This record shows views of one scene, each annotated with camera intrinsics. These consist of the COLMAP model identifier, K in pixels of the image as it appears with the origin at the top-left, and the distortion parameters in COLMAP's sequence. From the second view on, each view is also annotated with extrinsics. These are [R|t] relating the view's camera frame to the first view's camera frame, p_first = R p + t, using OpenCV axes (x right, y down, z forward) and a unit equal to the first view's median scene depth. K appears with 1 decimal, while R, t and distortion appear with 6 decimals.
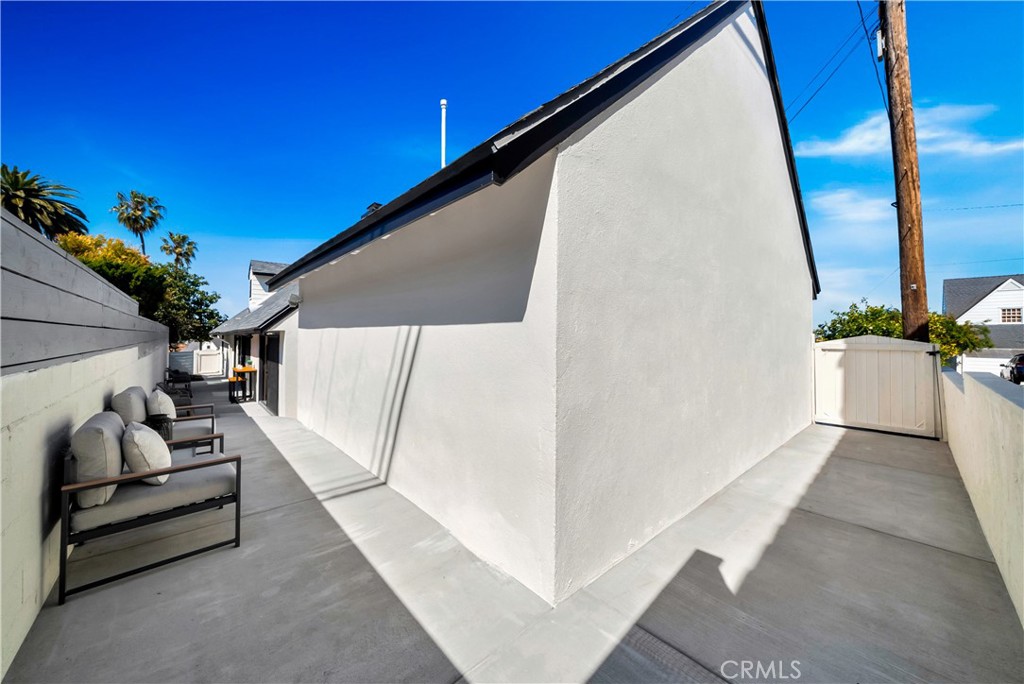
lens RADIAL K [[355.7, 0, 508.7], [0, 355.7, 331.3], [0, 0, 1]] dist [-0.007374, -0.000013]
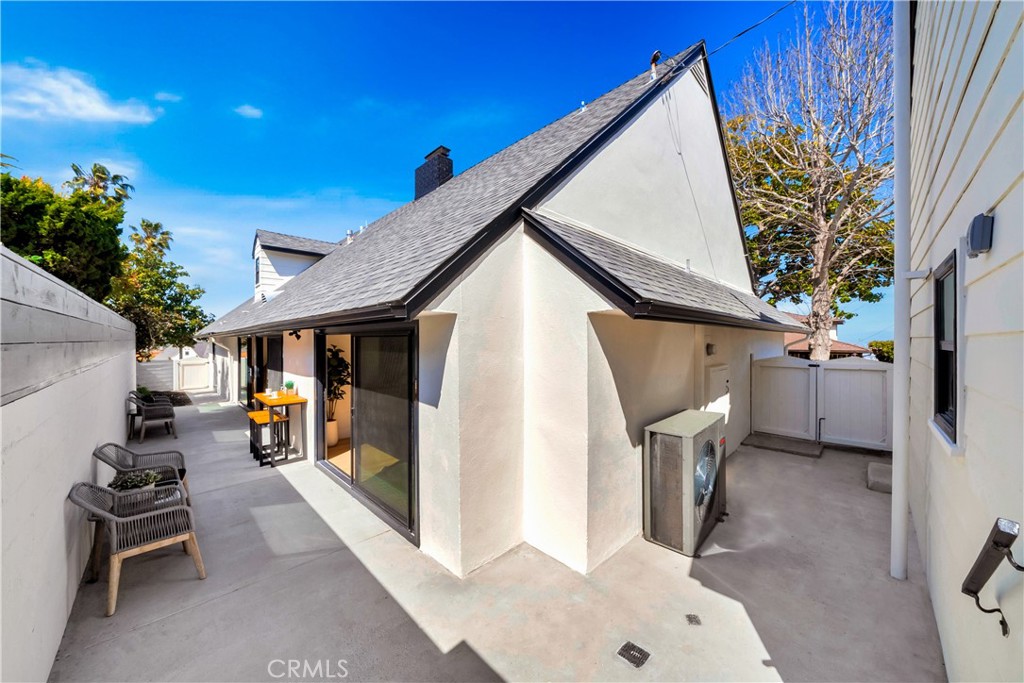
lens RADIAL K [[355.7, 0, 511.3], [0, 355.7, 342.7], [0, 0, 1]] dist [-0.007374, -0.000013]
pose [[0.999107, -0.004409, 0.042020, -0.178249], [0.003481, 0.999749, 0.022114, 0.005645], [-0.042107, -0.021948, 0.998872, 0.192549]]
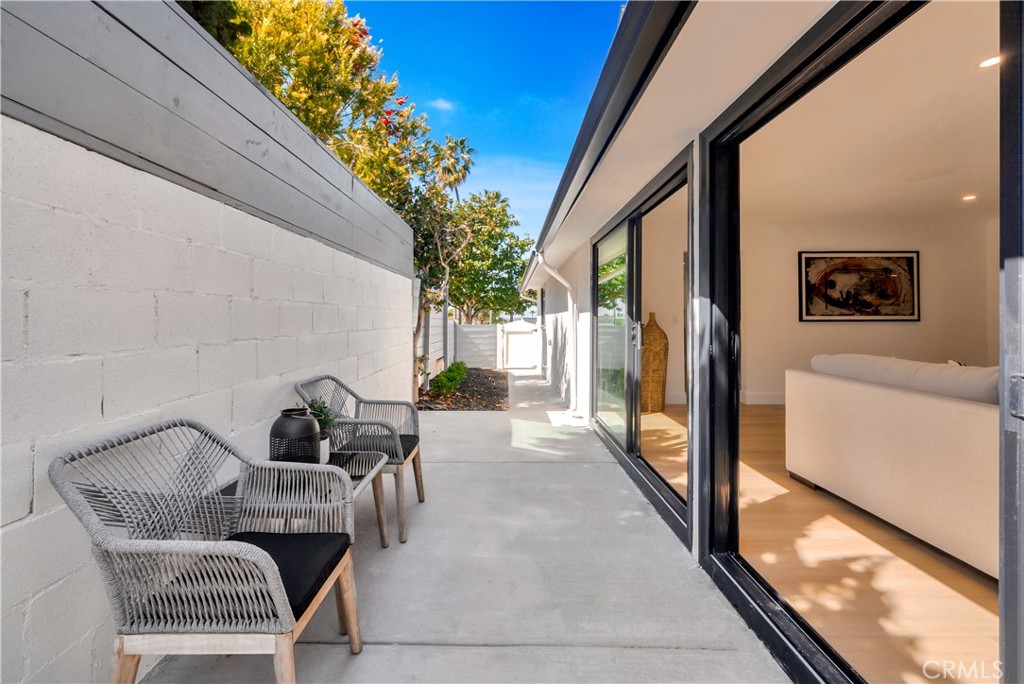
lens RADIAL K [[450.7, 0, 507.6], [0, 450.7, 315.7], [0, 0, 1]] dist [-0.000576, -0.000014]
pose [[0.741025, -0.008398, -0.671425, -0.376452], [0.012341, 0.999923, 0.001114, 0.037116], [0.671364, -0.009111, 0.741072, 0.449789]]
